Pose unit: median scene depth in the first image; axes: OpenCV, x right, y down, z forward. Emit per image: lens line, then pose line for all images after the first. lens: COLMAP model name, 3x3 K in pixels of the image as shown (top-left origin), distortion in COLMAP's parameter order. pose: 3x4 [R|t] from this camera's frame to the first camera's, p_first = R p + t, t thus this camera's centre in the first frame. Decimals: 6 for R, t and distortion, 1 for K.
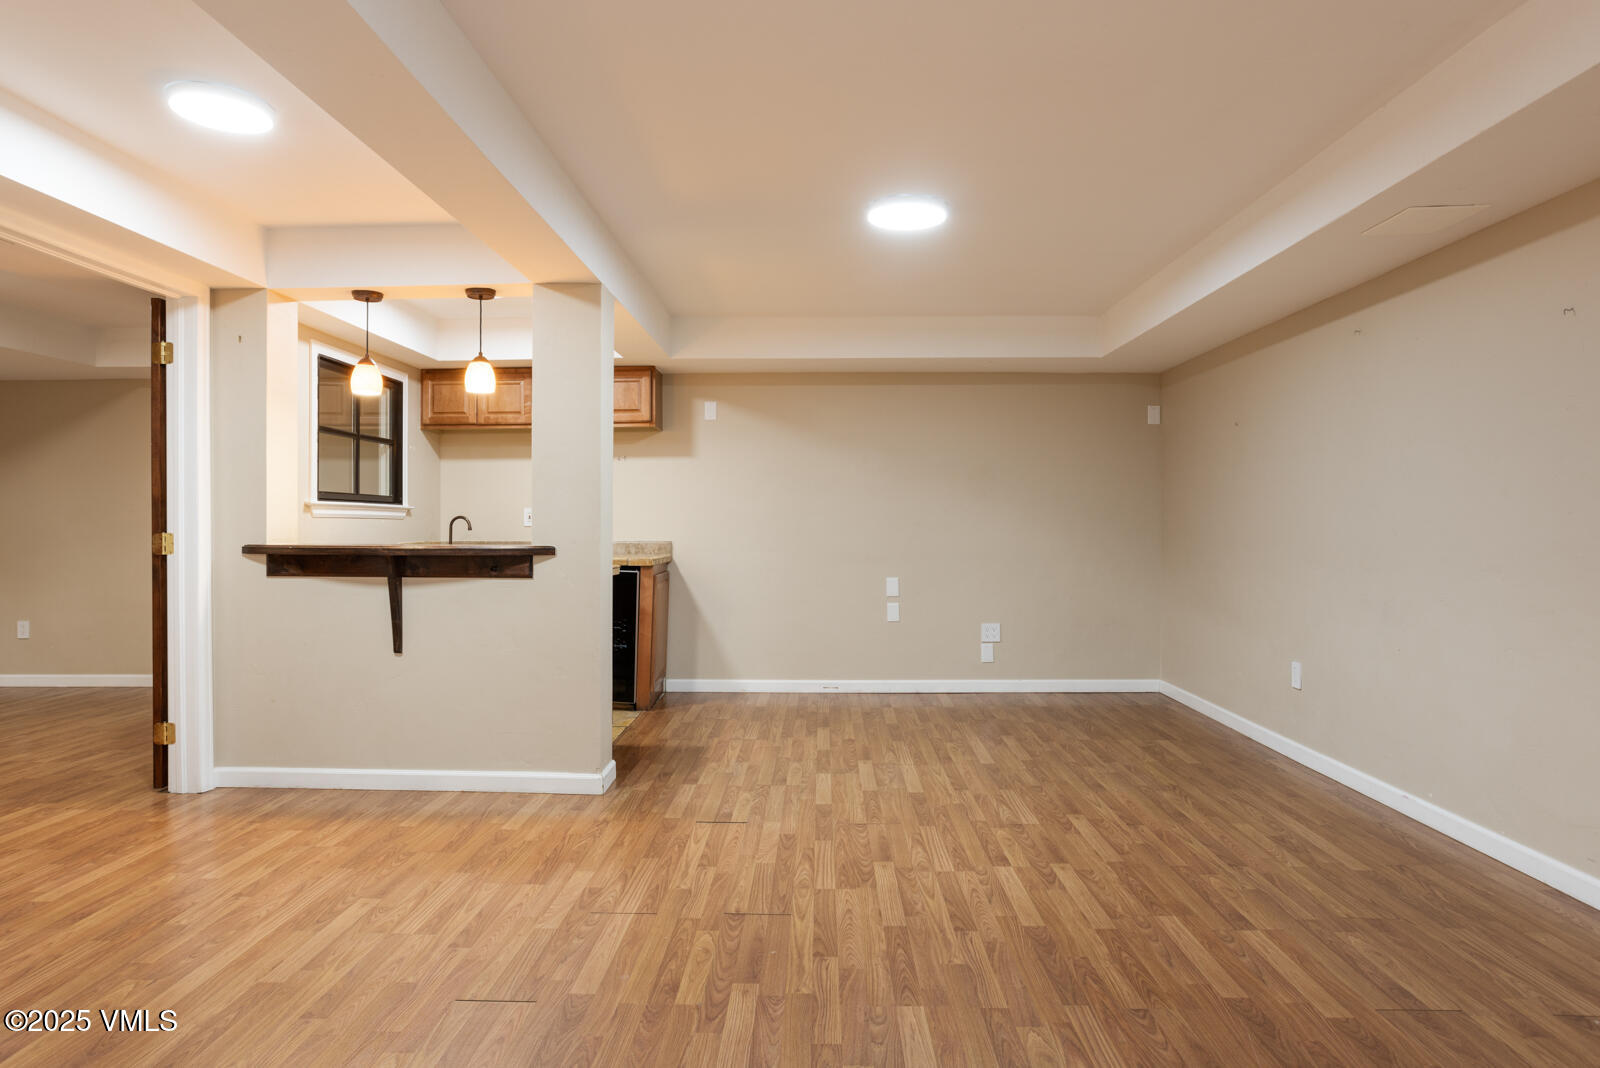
lens RADIAL K [[907.1, 0, 769.8], [0, 907.1, 529.1], [0, 0, 1]] dist [-0.035339, 0.012696]
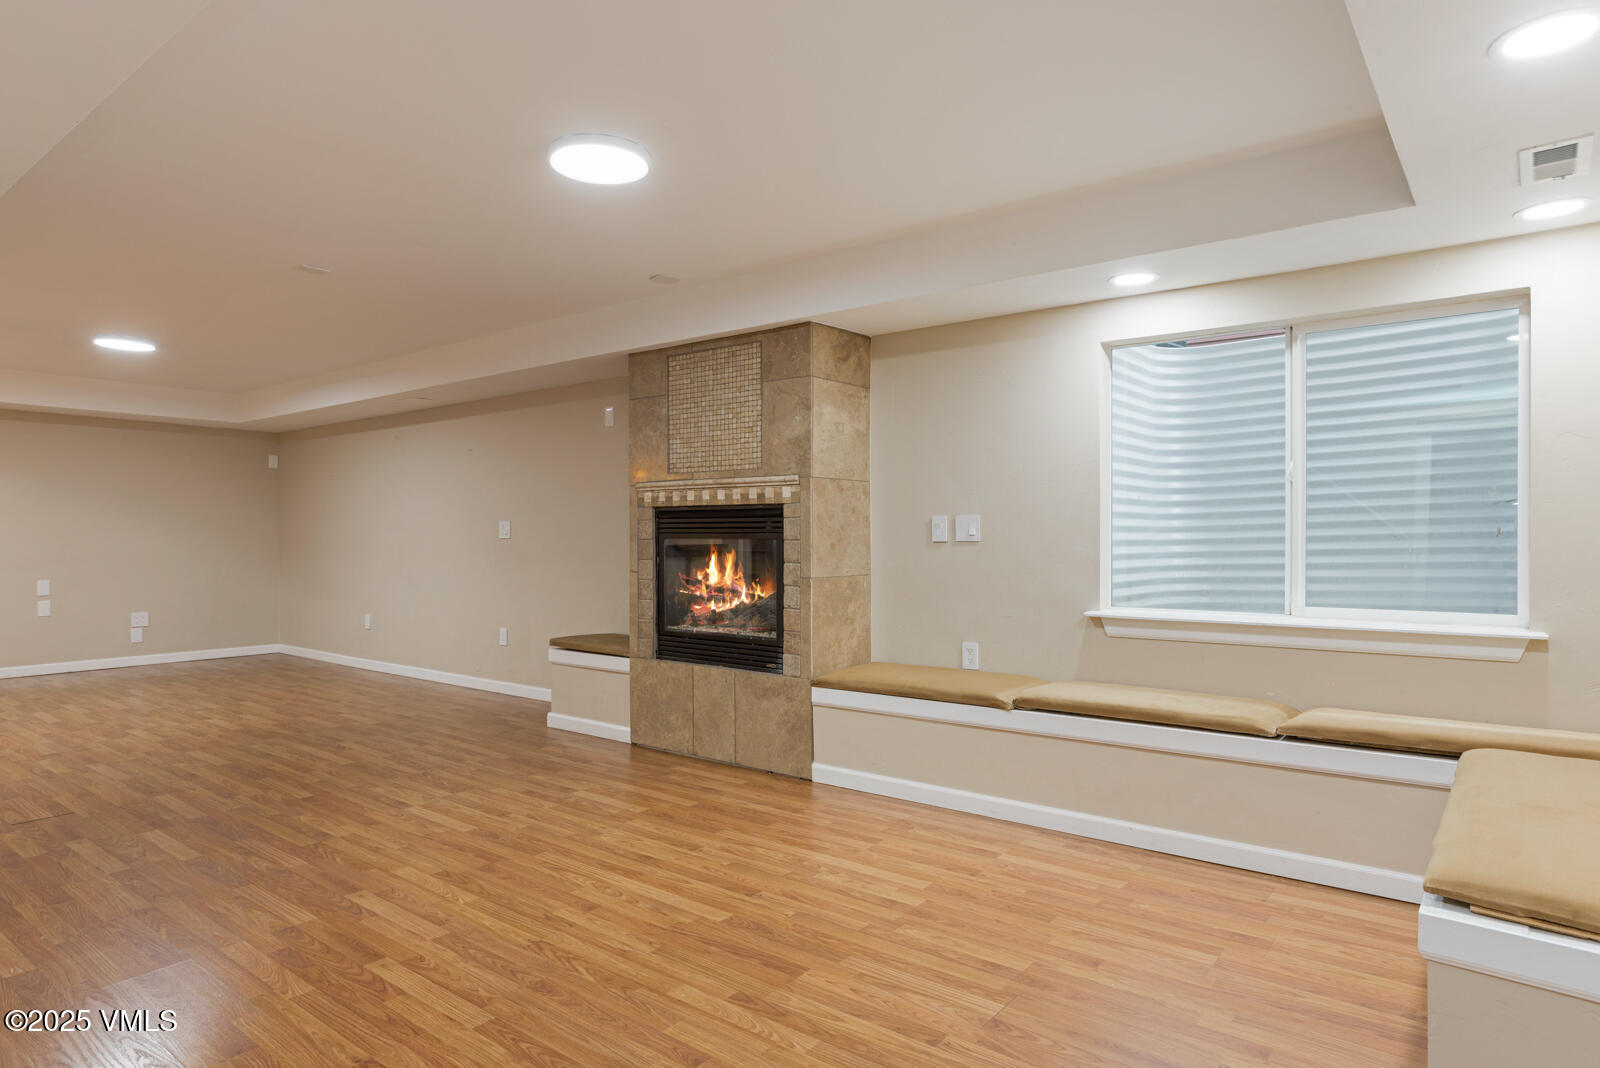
lens RADIAL K [[907.1, 0, 815.4], [0, 907.1, 535.4], [0, 0, 1]] dist [-0.035339, 0.012696]
pose [[0.584956, -0.012471, 0.810969, -0.311031], [0.014344, 0.999884, 0.005030, 0.004877], [-0.810938, 0.008690, 0.585067, -0.727888]]
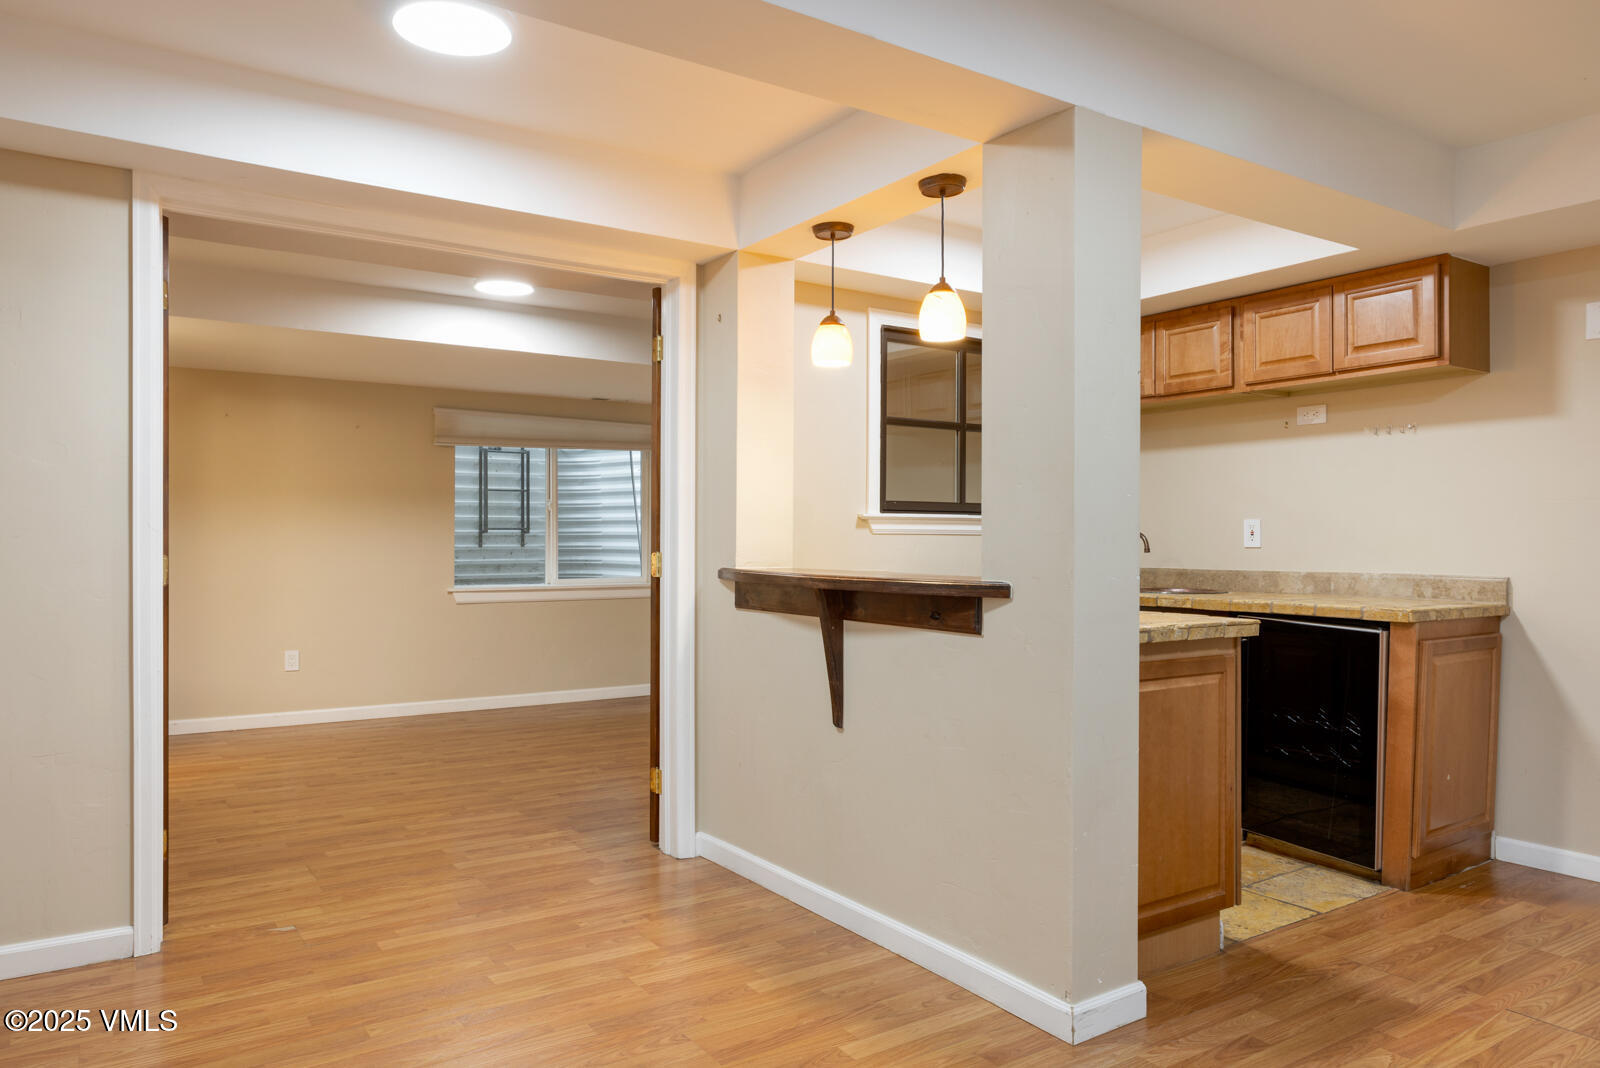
lens RADIAL K [[1029.0, 0, 800.3], [0, 1029.0, 535.7], [0, 0, 1]] dist [-0.007279, 0.006372]
pose [[0.586657, -0.001987, -0.809833, 0.186980], [-0.007200, 0.999945, -0.007670, -0.004388], [0.809804, 0.010331, 0.586610, 0.430308]]
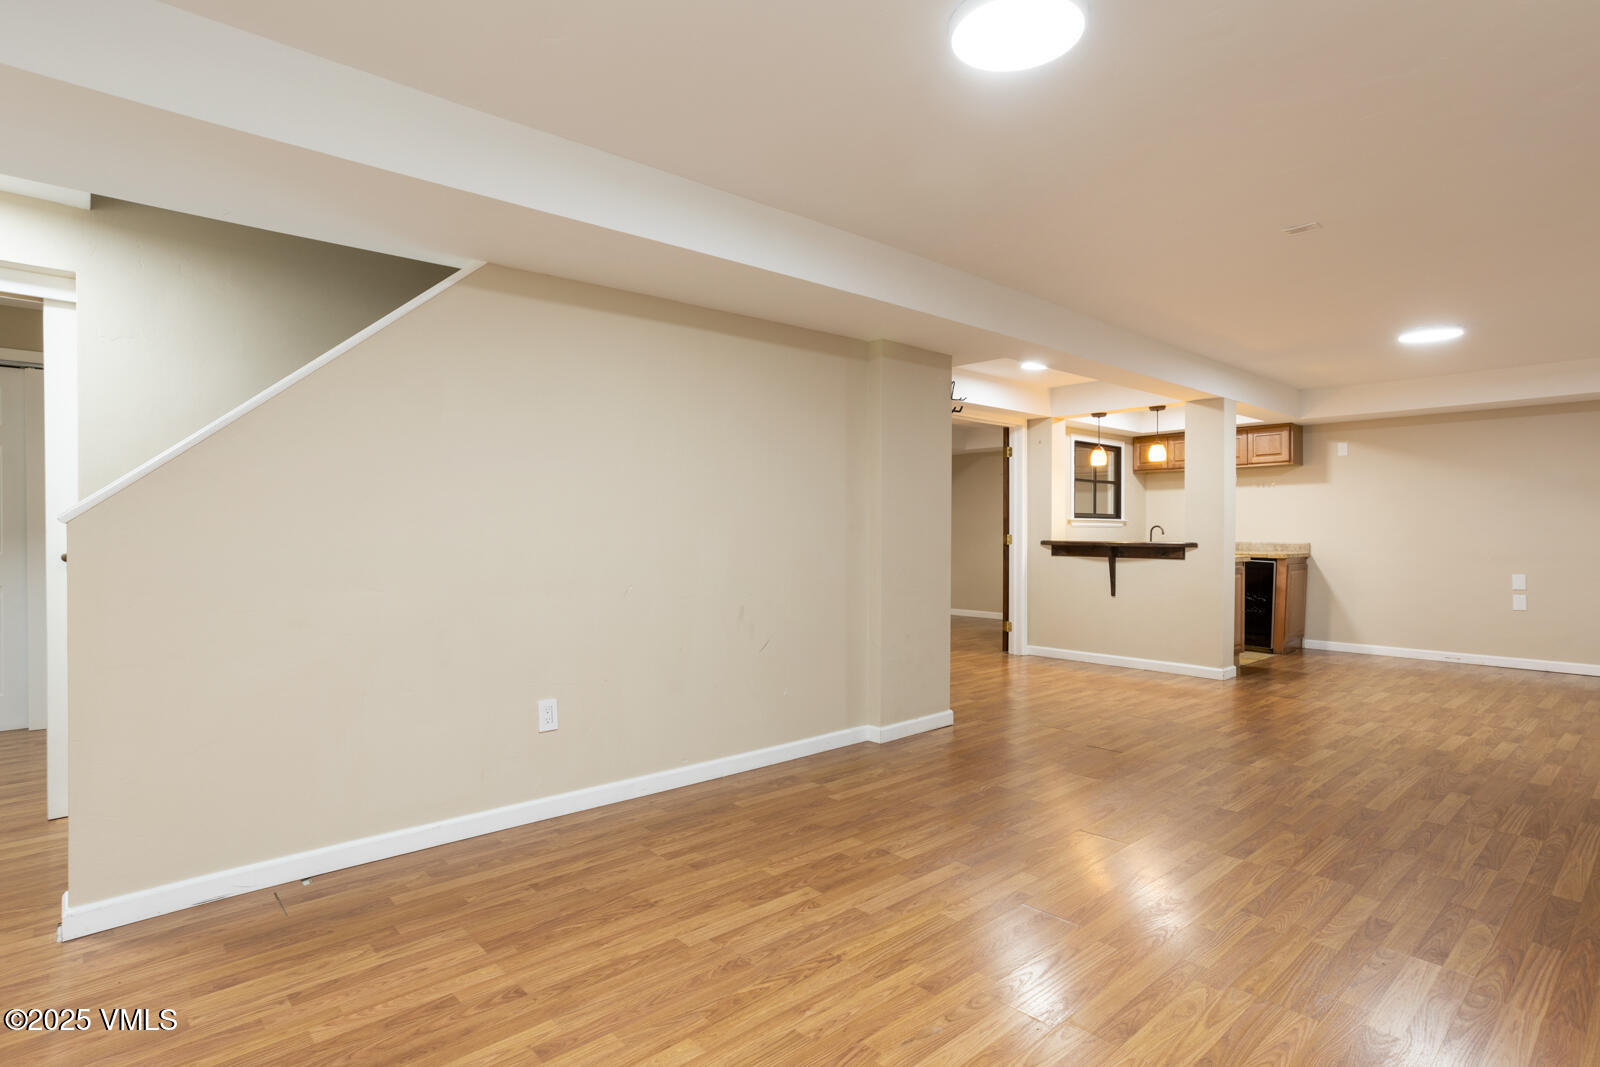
lens RADIAL K [[808.8, 0, 801.6], [0, 808.8, 538.0], [0, 0, 1]] dist [-0.019131, 0.008704]
pose [[0.707864, 0.007098, -0.706313, 0.301056], [-0.003462, 0.999972, 0.006580, 0.001221], [0.706340, -0.002212, 0.707869, -0.628528]]
